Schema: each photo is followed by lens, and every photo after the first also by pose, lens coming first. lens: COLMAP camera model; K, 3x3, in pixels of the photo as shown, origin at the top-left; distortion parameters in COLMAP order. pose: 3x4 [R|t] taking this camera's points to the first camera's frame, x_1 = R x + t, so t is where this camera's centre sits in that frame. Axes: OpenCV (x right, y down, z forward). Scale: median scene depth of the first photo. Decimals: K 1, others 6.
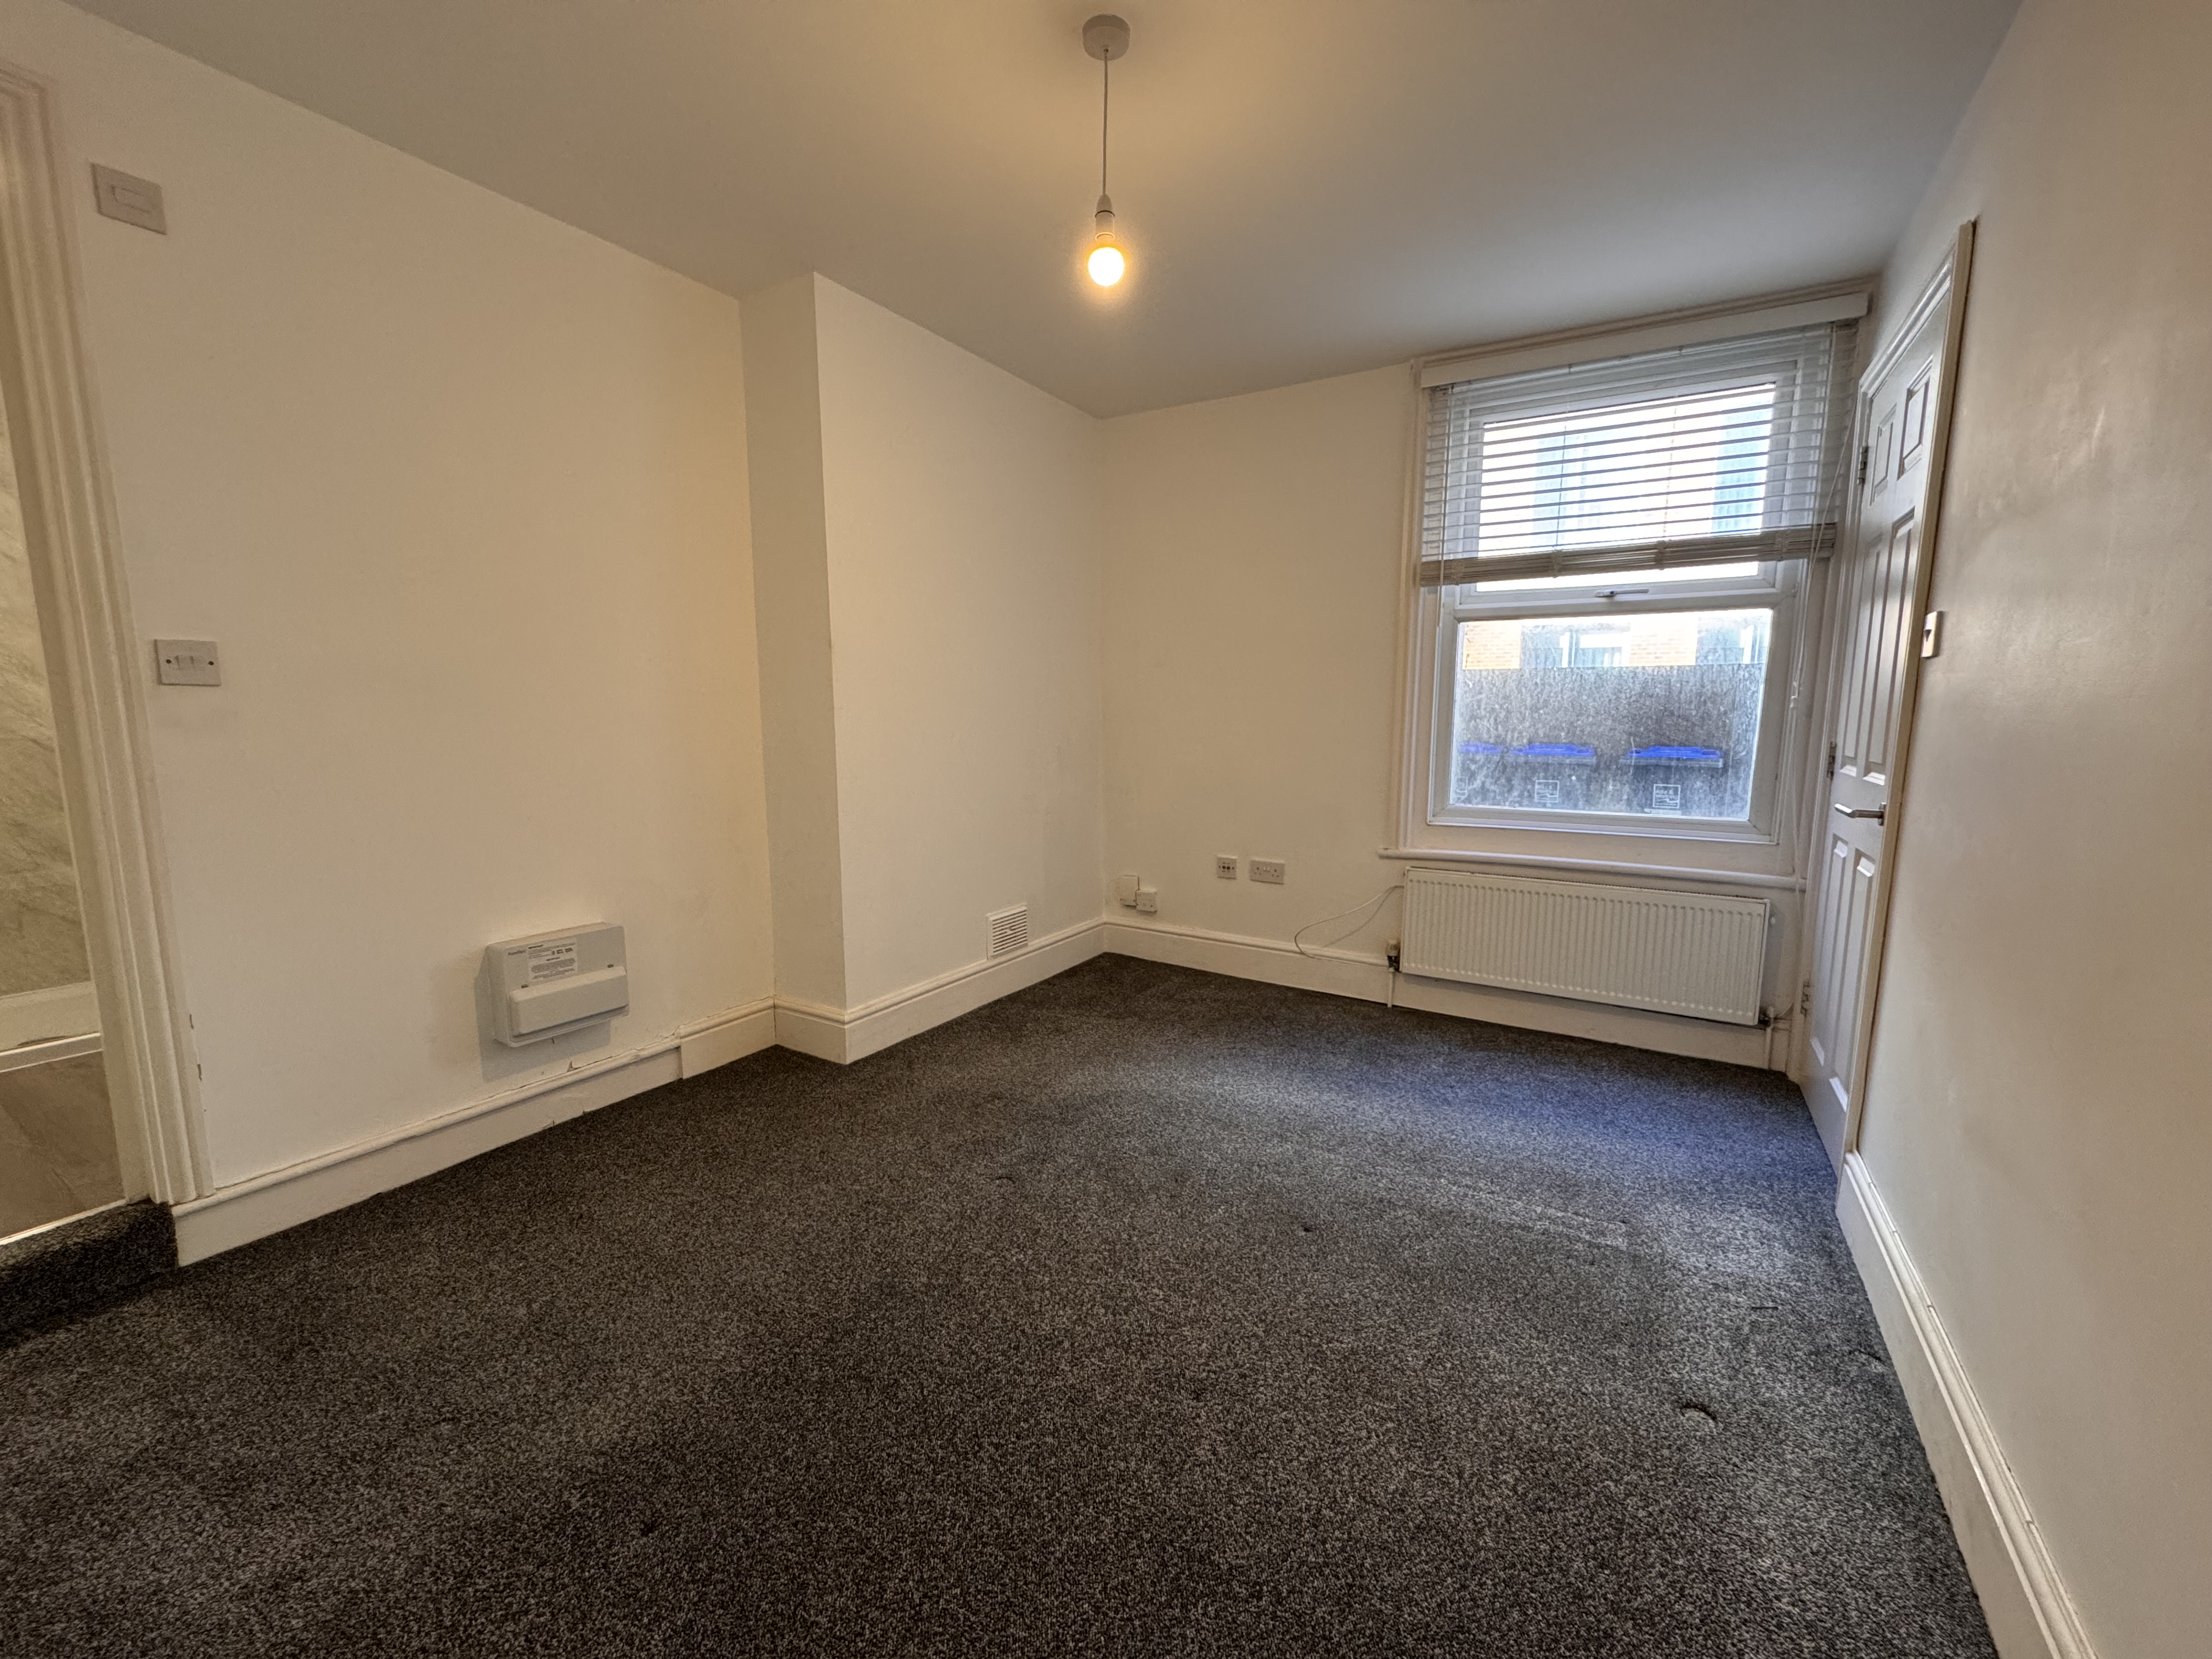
lens RADIAL K [[886.5, 0, 1106.0], [0, 886.5, 829.5], [0, 0, 1]] dist [-0.000956, 0.000041]
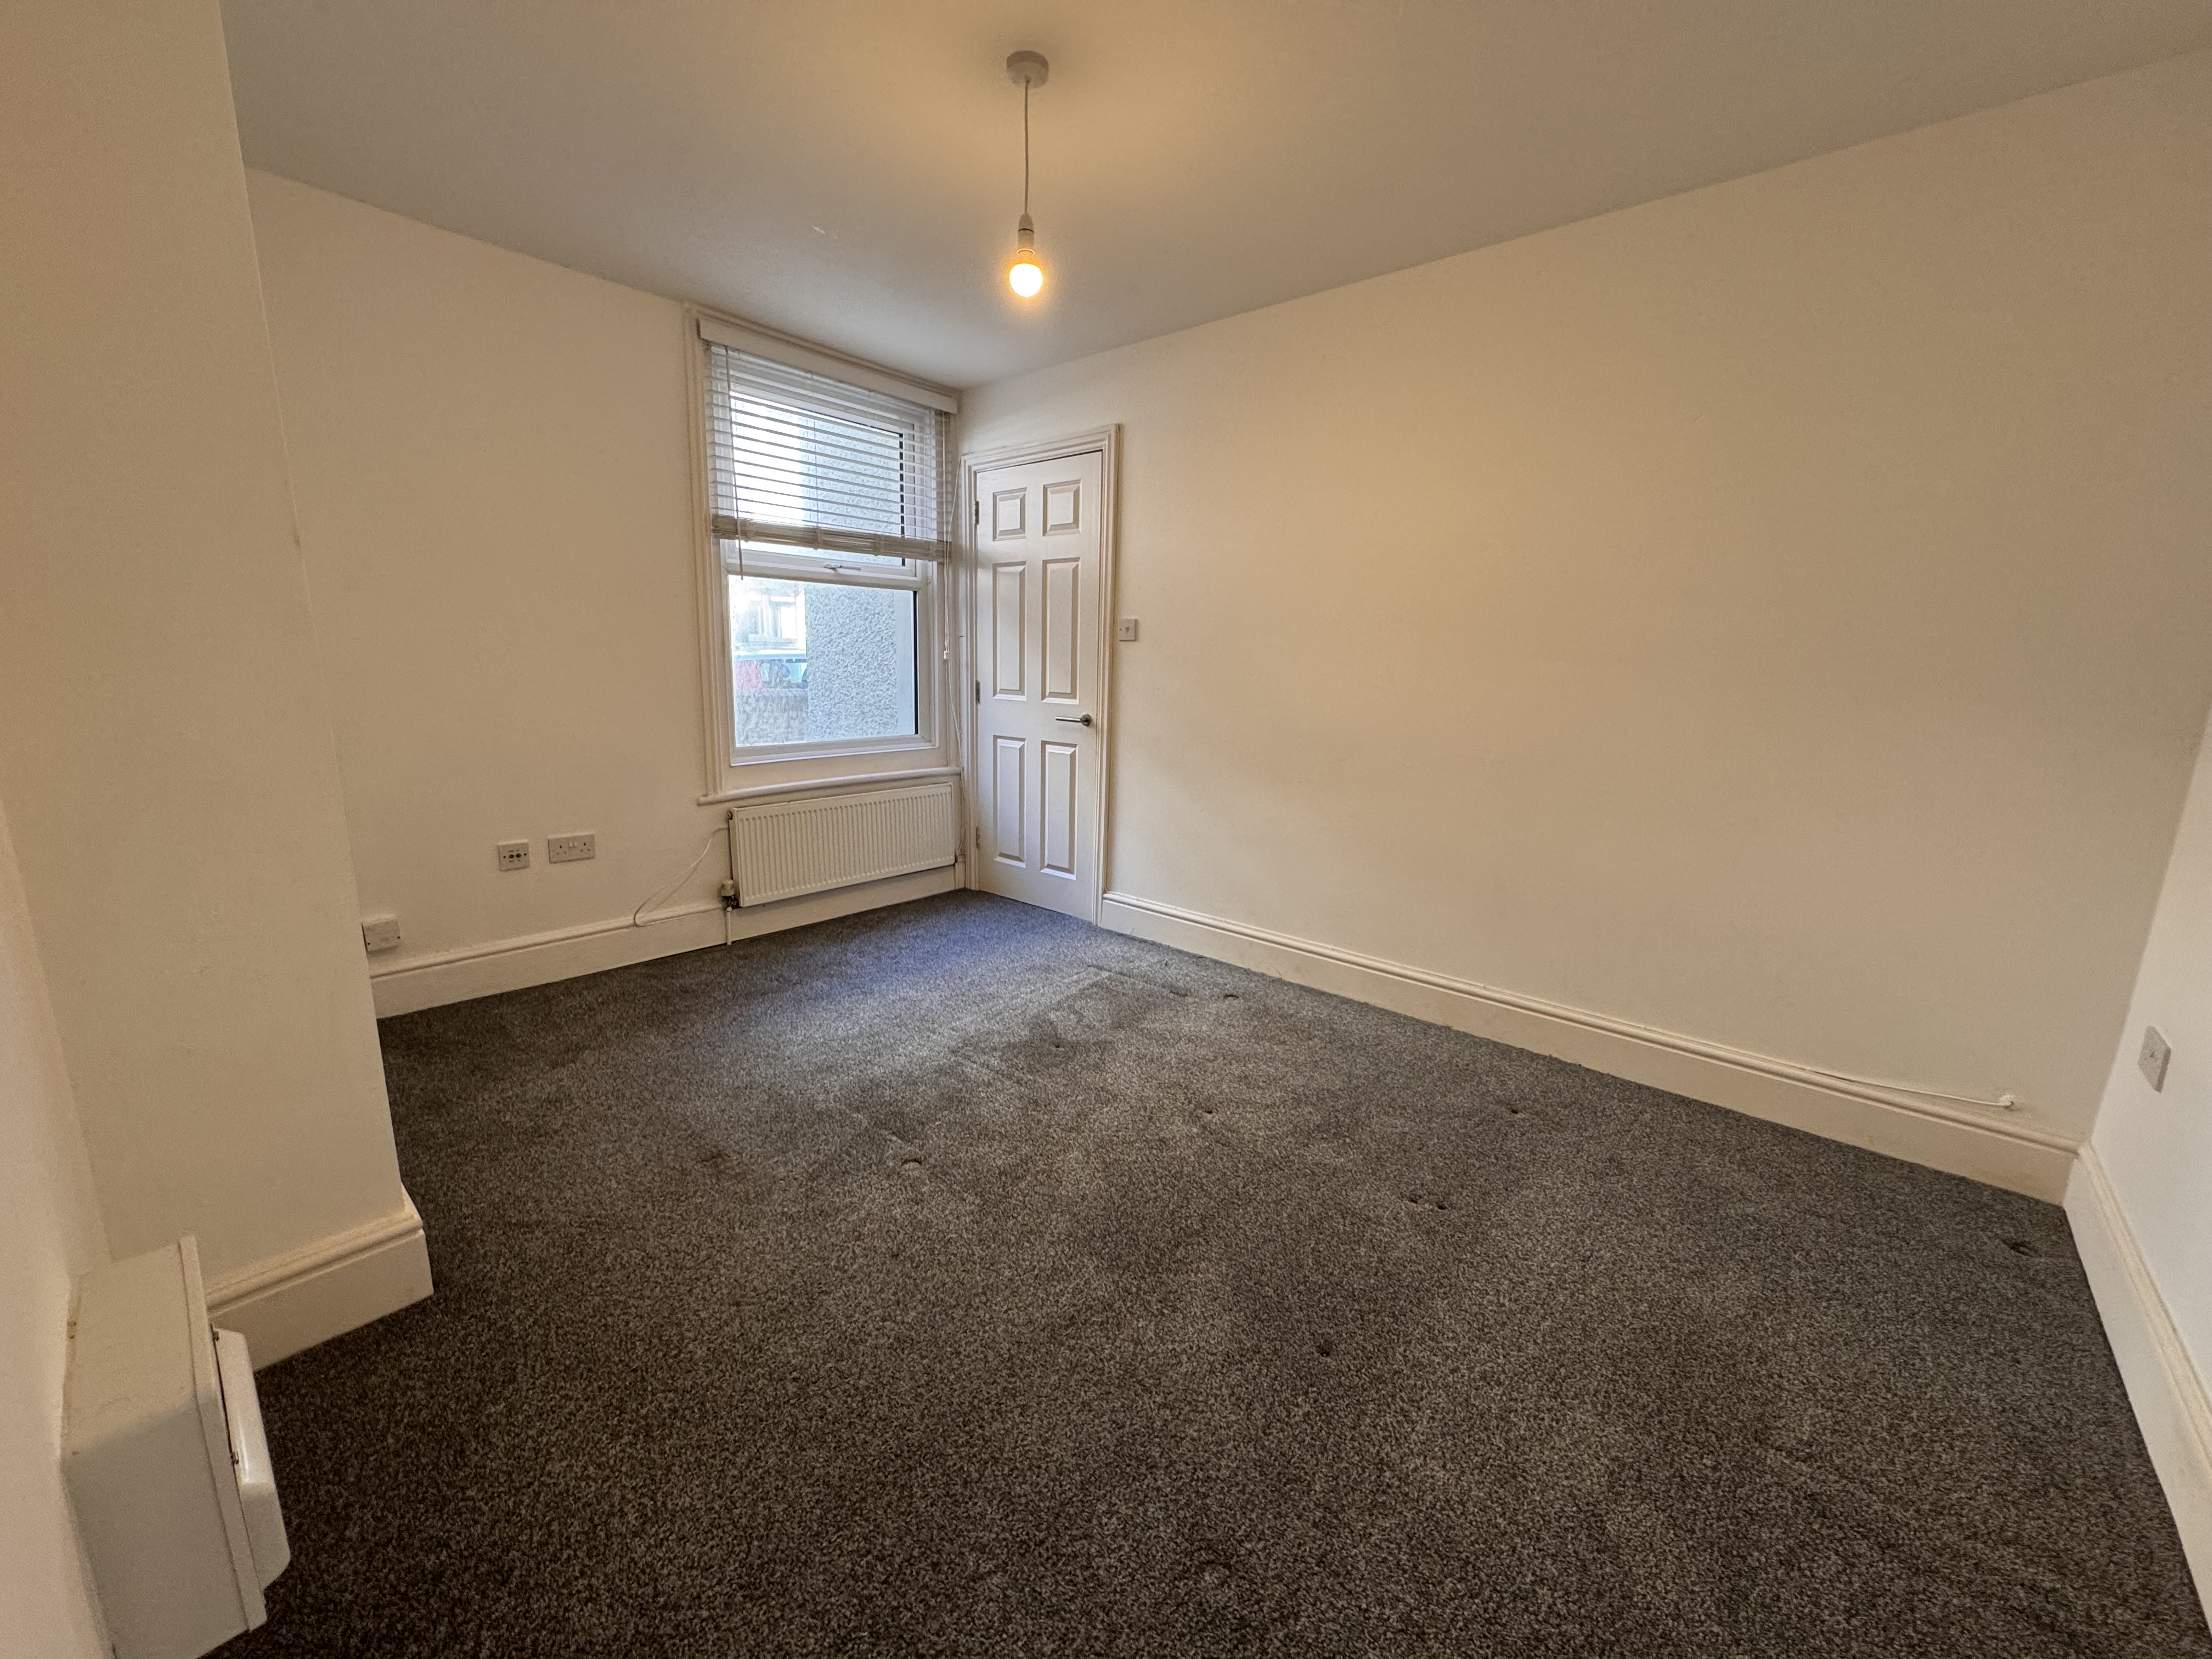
lens RADIAL K [[875.3, 0, 1106.0], [0, 875.3, 829.5], [0, 0, 1]] dist [-0.000263, 0.000061]
pose [[0.166841, -0.191406, 0.967227, -0.646050], [0.110042, 0.978463, 0.174648, -0.071801], [-0.979824, 0.077297, 0.184311, 0.406127]]
